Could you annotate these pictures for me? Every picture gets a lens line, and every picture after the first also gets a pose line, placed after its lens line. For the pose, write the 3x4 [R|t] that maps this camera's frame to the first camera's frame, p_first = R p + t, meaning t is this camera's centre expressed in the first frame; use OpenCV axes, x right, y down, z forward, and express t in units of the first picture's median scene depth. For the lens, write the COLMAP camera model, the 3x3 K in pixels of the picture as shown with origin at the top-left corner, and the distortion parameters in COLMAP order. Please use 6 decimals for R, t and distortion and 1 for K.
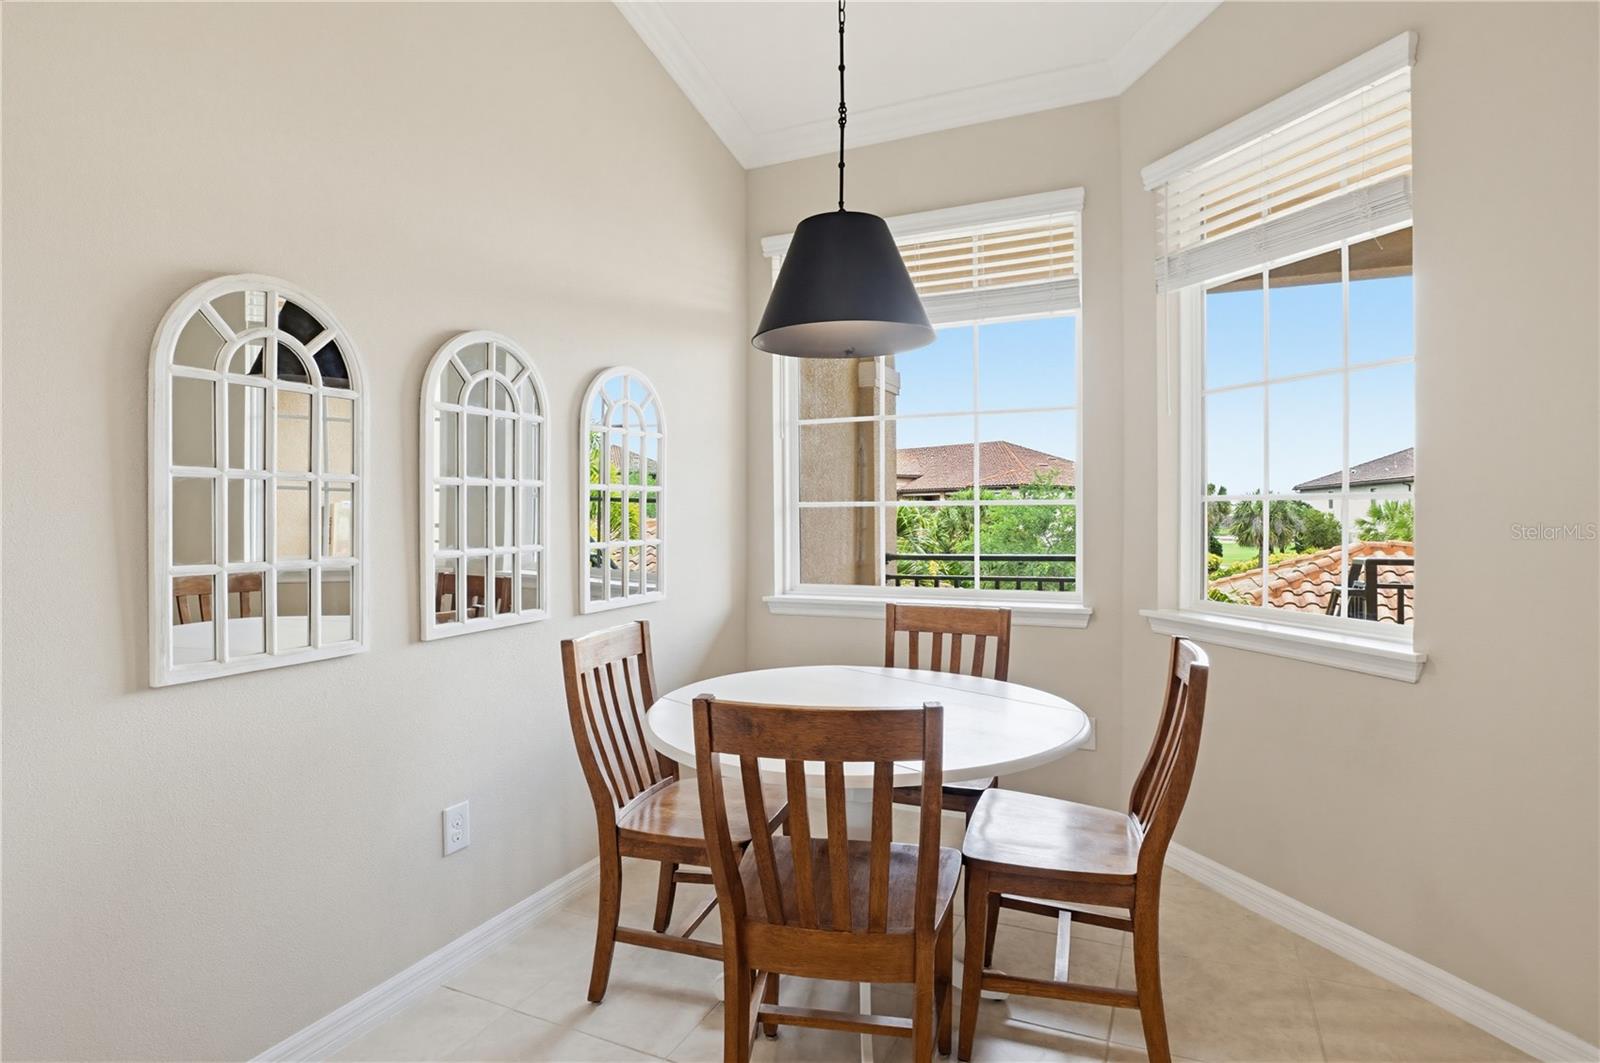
lens RADIAL K [[813.8, 0, 806.5], [0, 813.8, 487.1], [0, 0, 1]] dist [-0.054946, 0.000101]
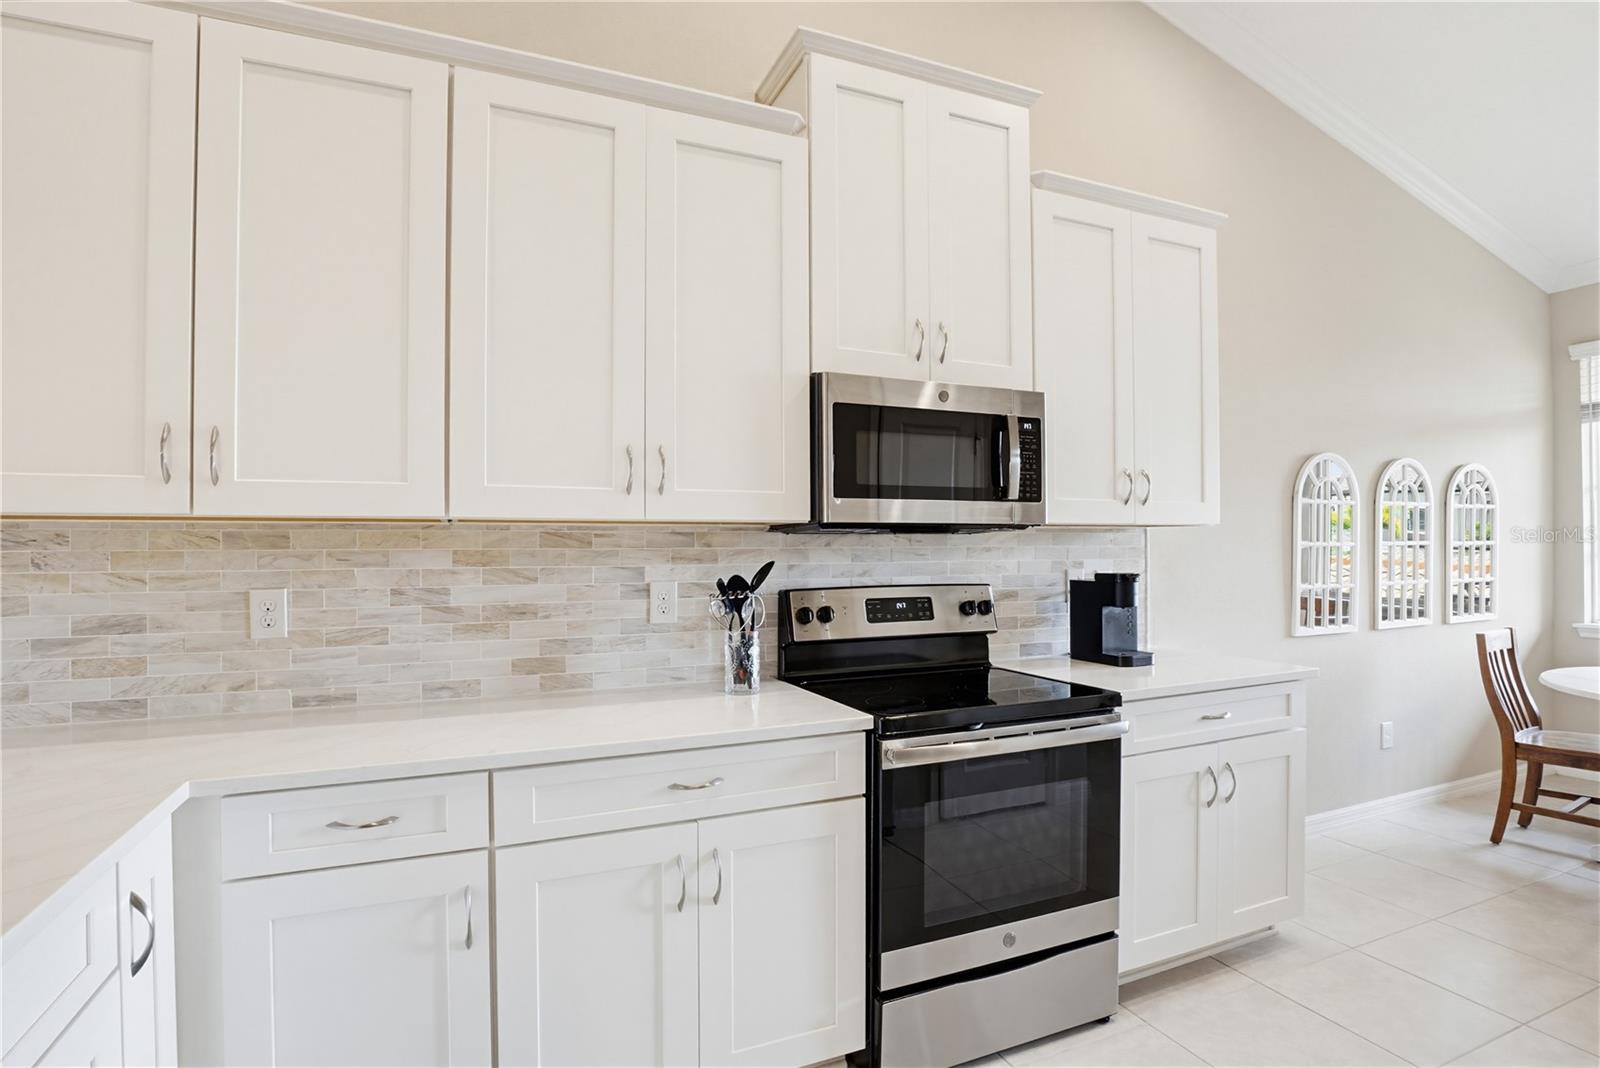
lens RADIAL K [[791.2, 0, 800.0], [0, 791.2, 534.0], [0, 0, 1]] dist [-0.031313, 0.001197]
pose [[0.756046, 0.000425, -0.654518, -0.295621], [0.013828, 0.999766, 0.016623, -0.075441], [0.654373, -0.021618, 0.755863, -1.184954]]
